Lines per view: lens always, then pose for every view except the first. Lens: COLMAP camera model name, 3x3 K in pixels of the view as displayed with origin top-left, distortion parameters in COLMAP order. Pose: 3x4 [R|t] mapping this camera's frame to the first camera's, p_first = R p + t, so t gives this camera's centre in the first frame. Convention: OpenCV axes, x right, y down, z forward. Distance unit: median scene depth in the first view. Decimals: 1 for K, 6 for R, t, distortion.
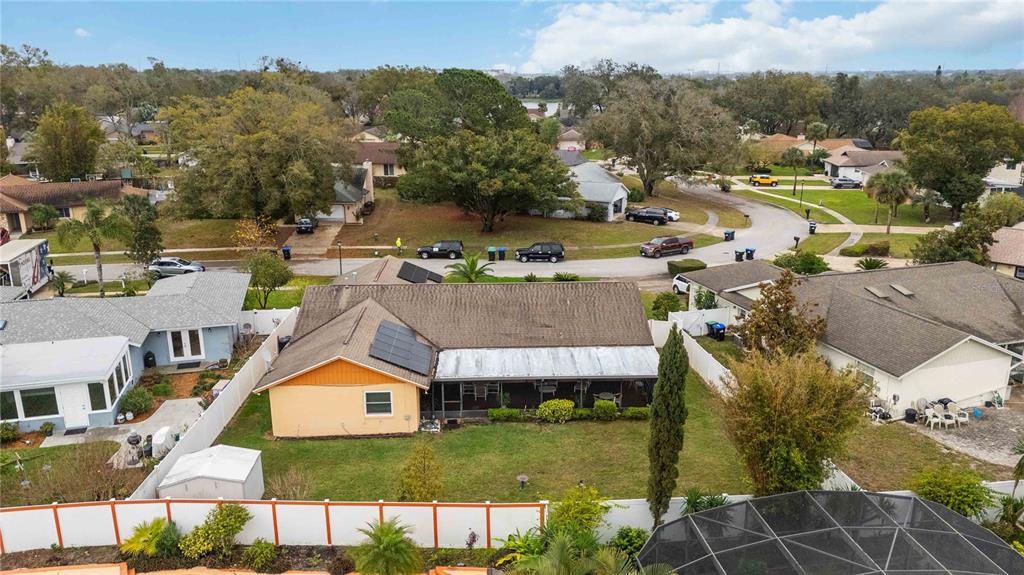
lens RADIAL K [[733.3, 0, 512.0], [0, 733.3, 287.5], [0, 0, 1]] dist [0.043298, -0.004428]
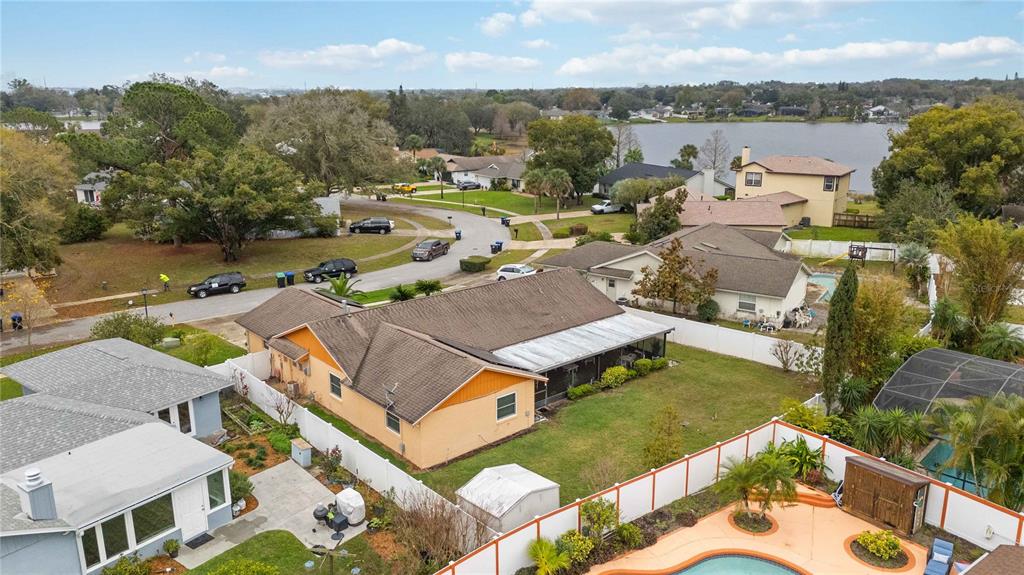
lens RADIAL K [[733.3, 0, 512.0], [0, 733.3, 287.5], [0, 0, 1]] dist [0.043298, -0.004428]
pose [[0.789718, -0.159284, 0.592430, -0.606311], [0.172421, 0.984407, 0.034834, -0.032303], [-0.588741, 0.074638, 0.804868, 0.127298]]
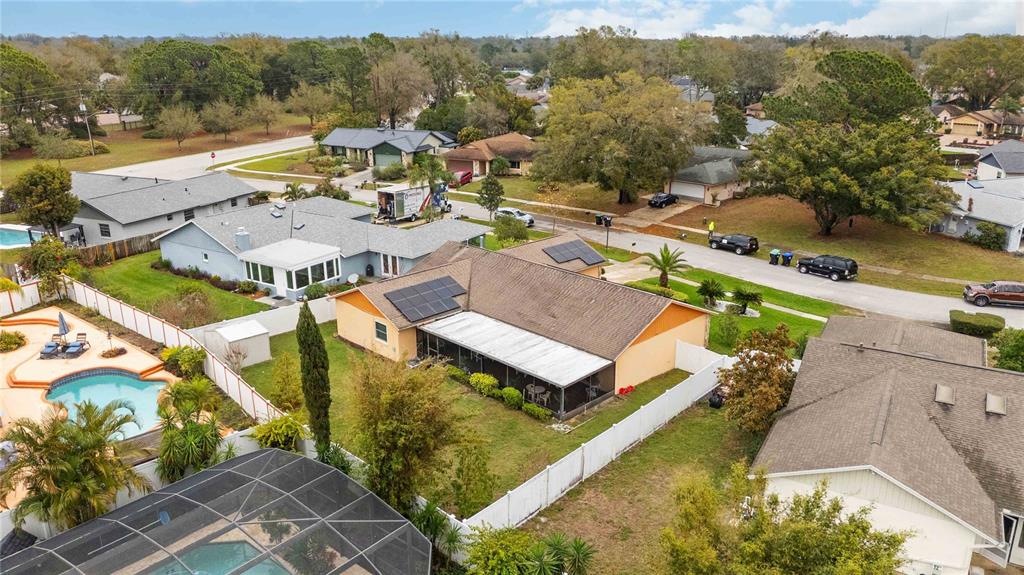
lens RADIAL K [[733.3, 0, 512.0], [0, 733.3, 287.5], [0, 0, 1]] dist [0.043298, -0.004428]
pose [[0.675845, 0.227526, -0.701046, 0.708210], [-0.195836, 0.972404, 0.126800, -0.106099], [0.710551, 0.051593, 0.701752, 0.192383]]
